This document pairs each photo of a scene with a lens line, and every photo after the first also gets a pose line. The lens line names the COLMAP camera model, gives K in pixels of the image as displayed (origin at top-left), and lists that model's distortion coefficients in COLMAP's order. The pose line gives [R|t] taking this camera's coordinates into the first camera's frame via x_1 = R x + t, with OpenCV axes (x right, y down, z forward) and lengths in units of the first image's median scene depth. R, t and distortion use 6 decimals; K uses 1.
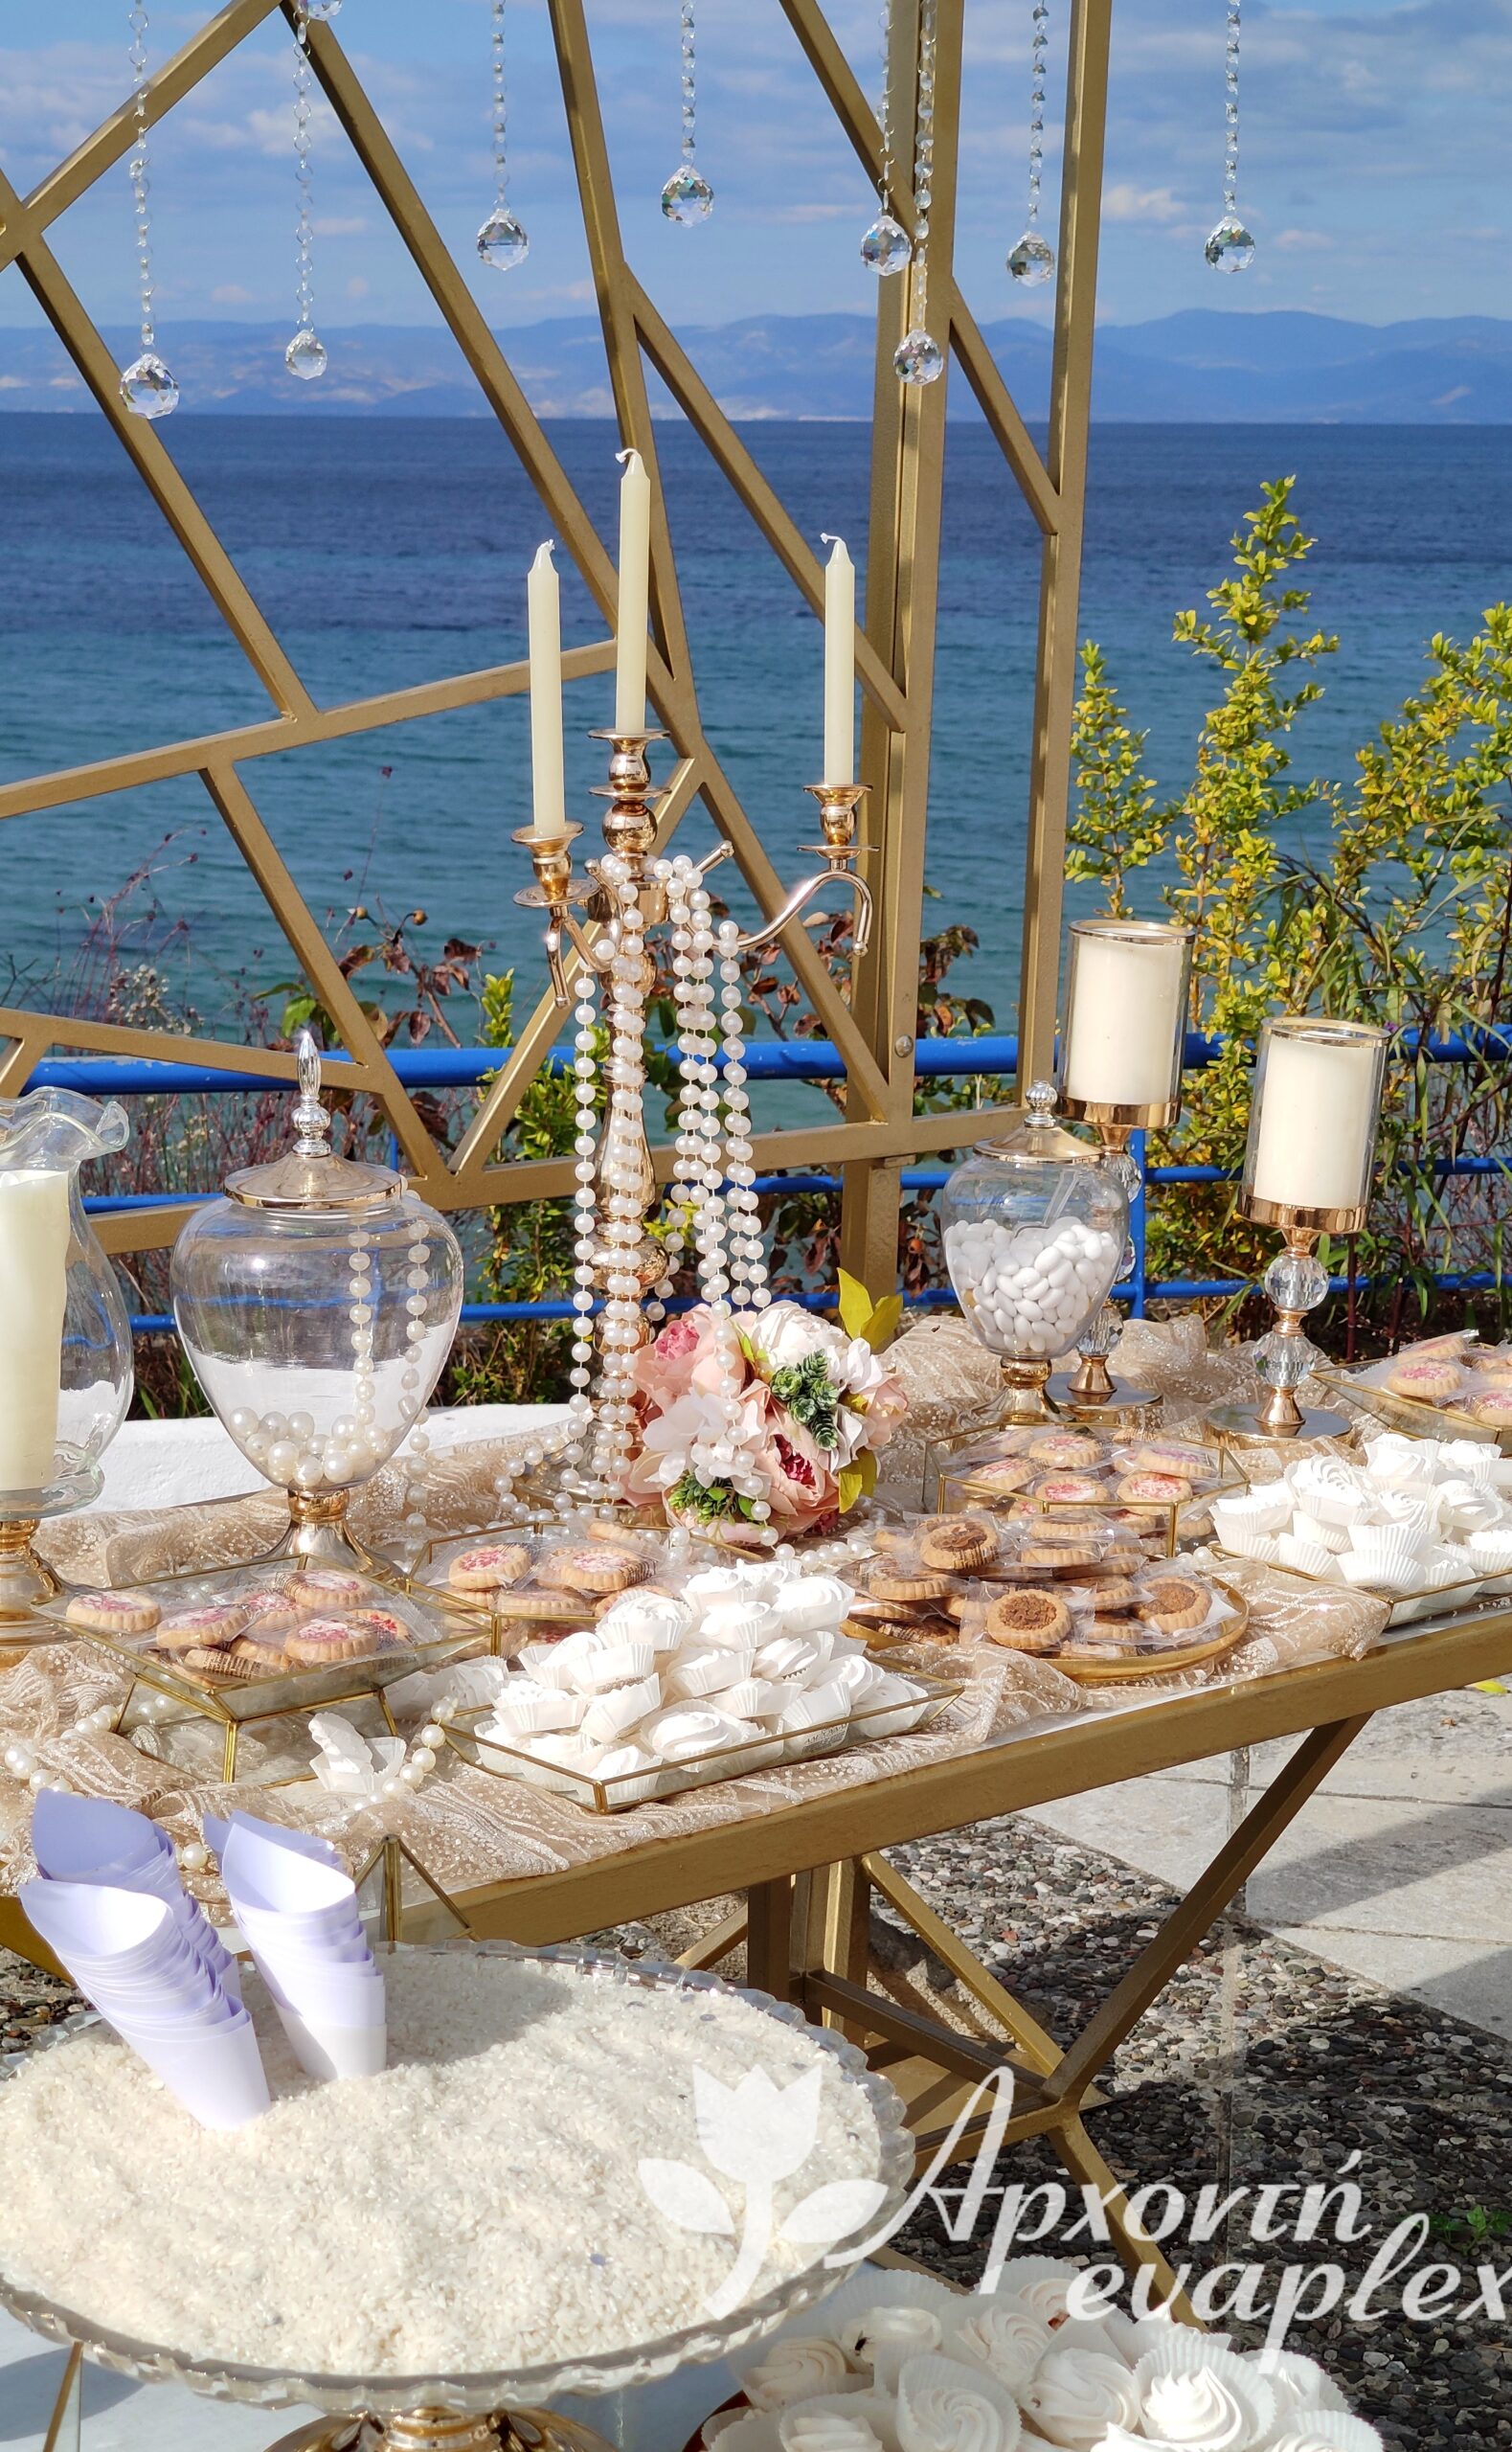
lens RADIAL K [[3192.2, 0, 838.1], [0, 3192.2, 1223.8], [0, 0, 1]] dist [0.208597, -0.653724]
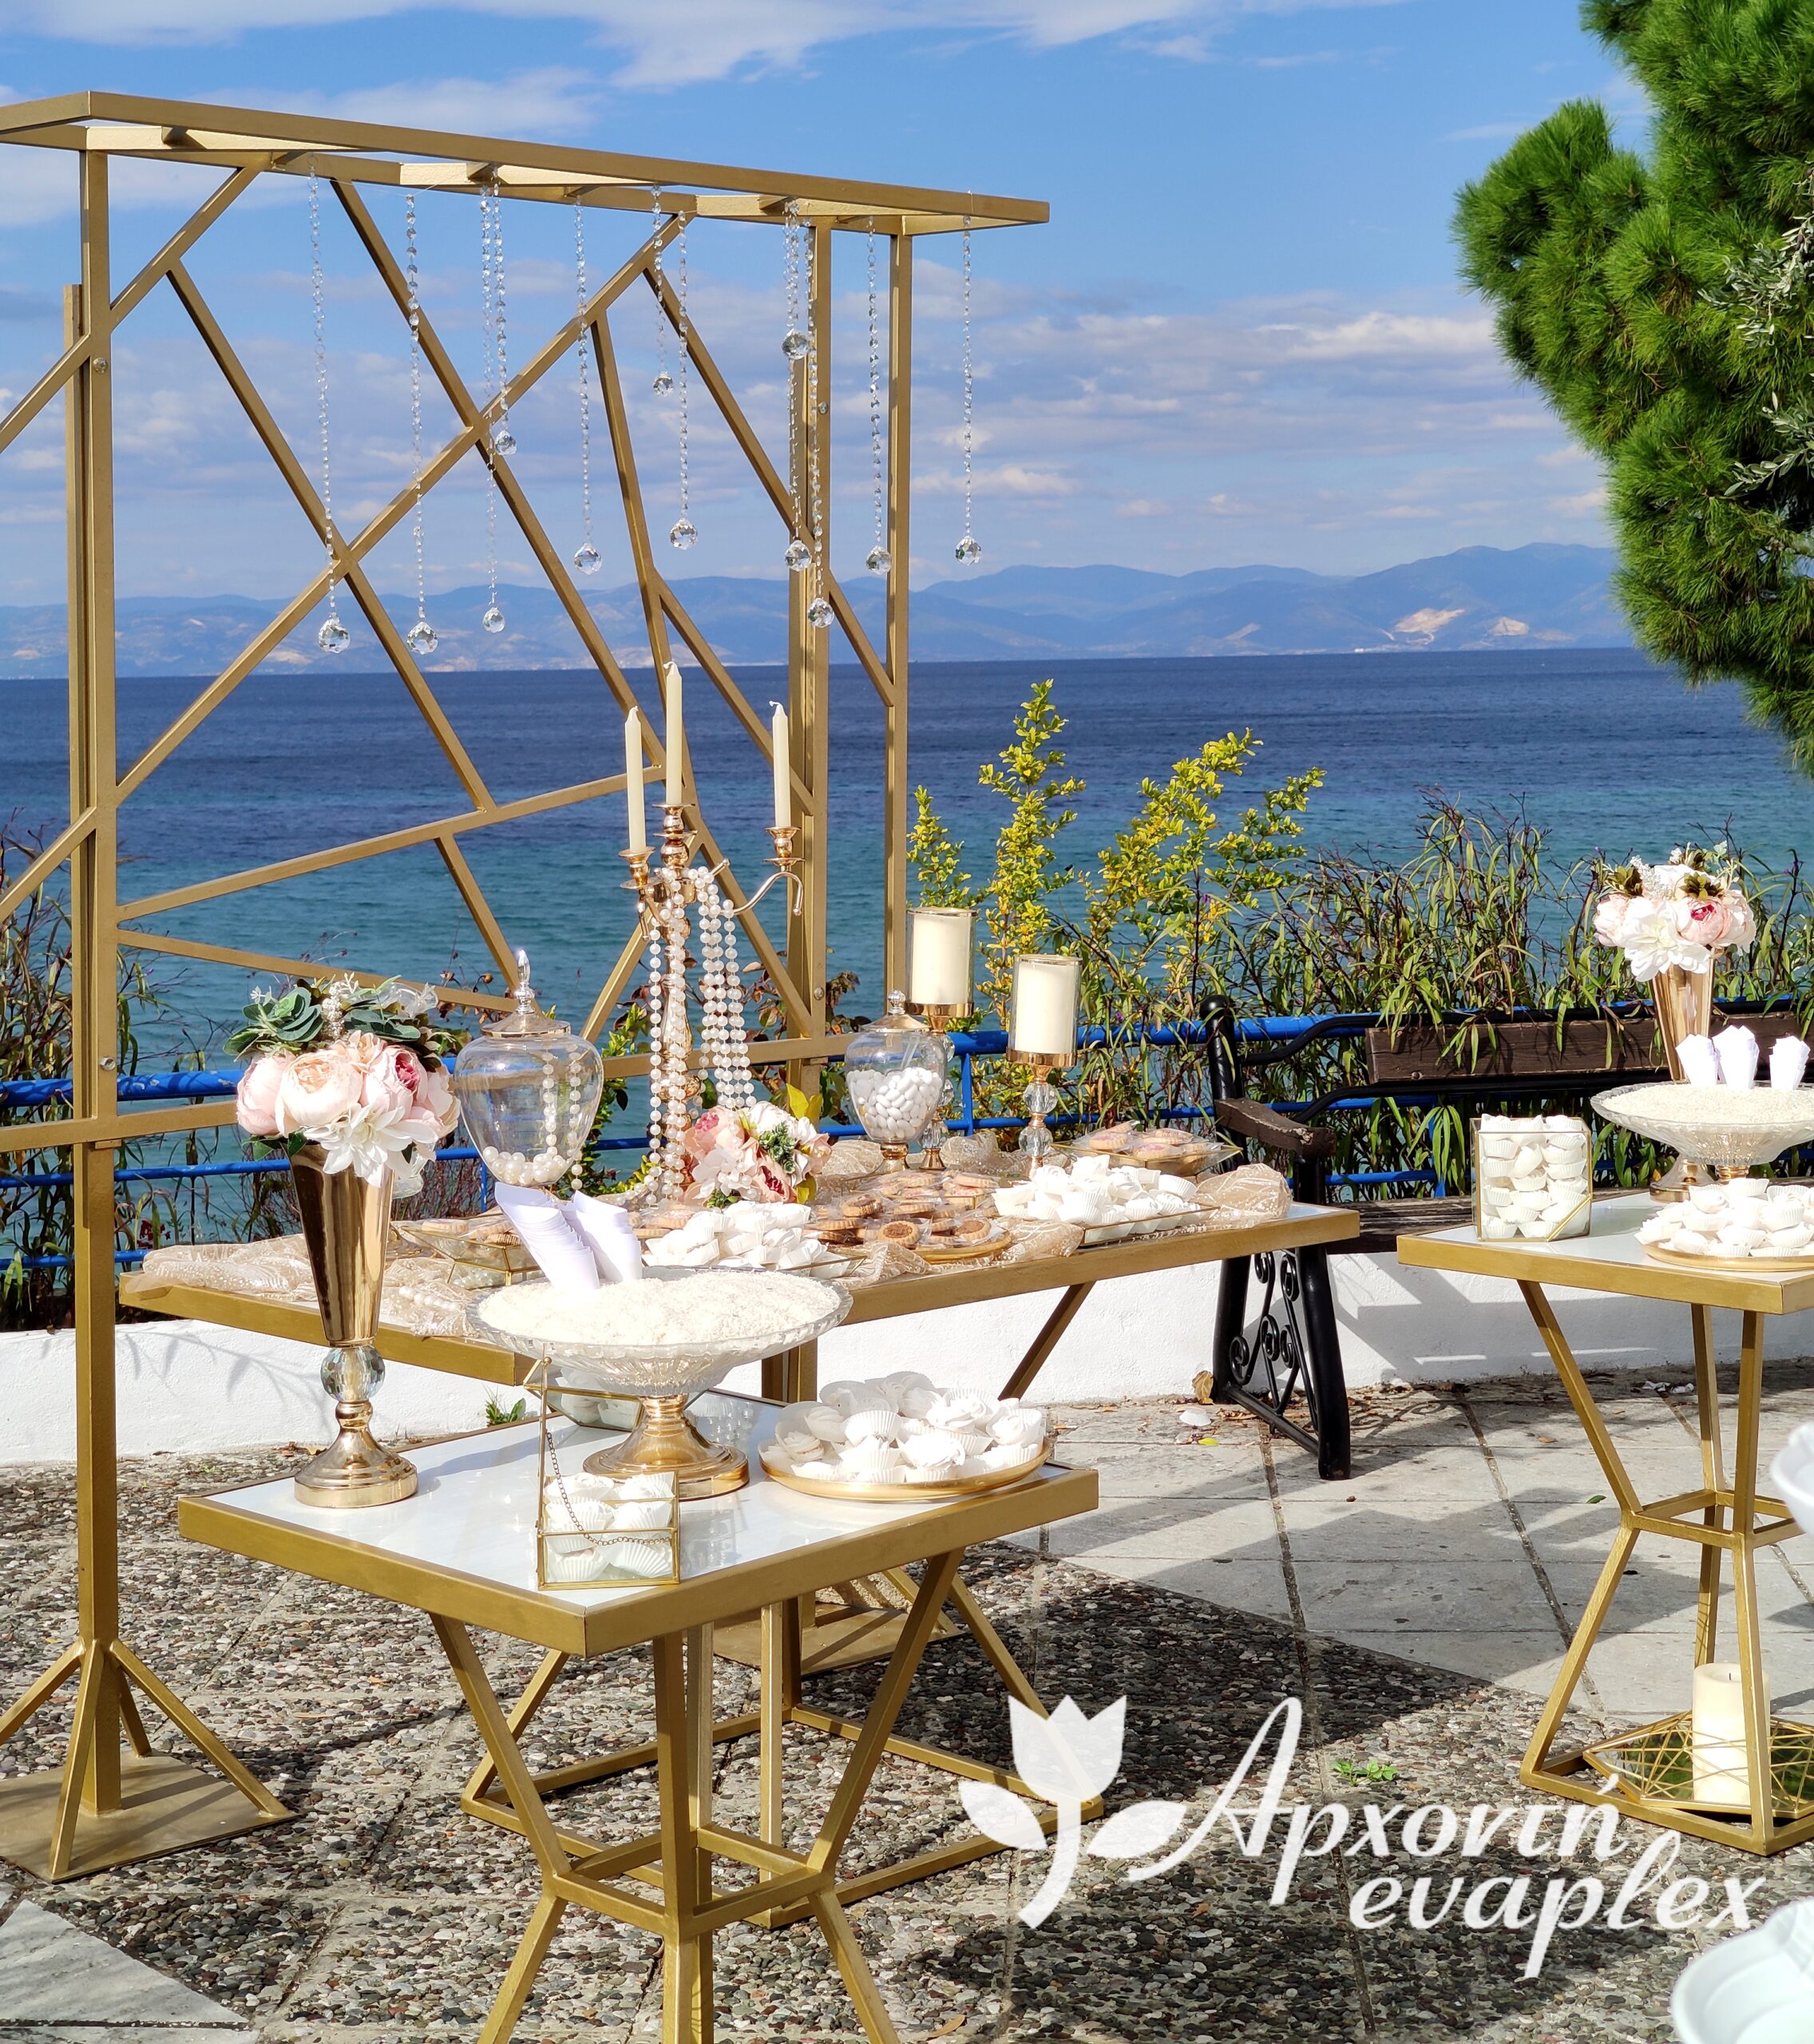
lens RADIAL K [[3389.2, 0, 907.0], [0, 3389.2, 1022.0], [0, 0, 1]] dist [-0.001103, 0.078144]
pose [[0.997697, -0.031999, 0.059802, -0.049853], [0.040034, 0.989567, -0.138402, 0.254989], [-0.054749, 0.140477, 0.988569, -0.967632]]
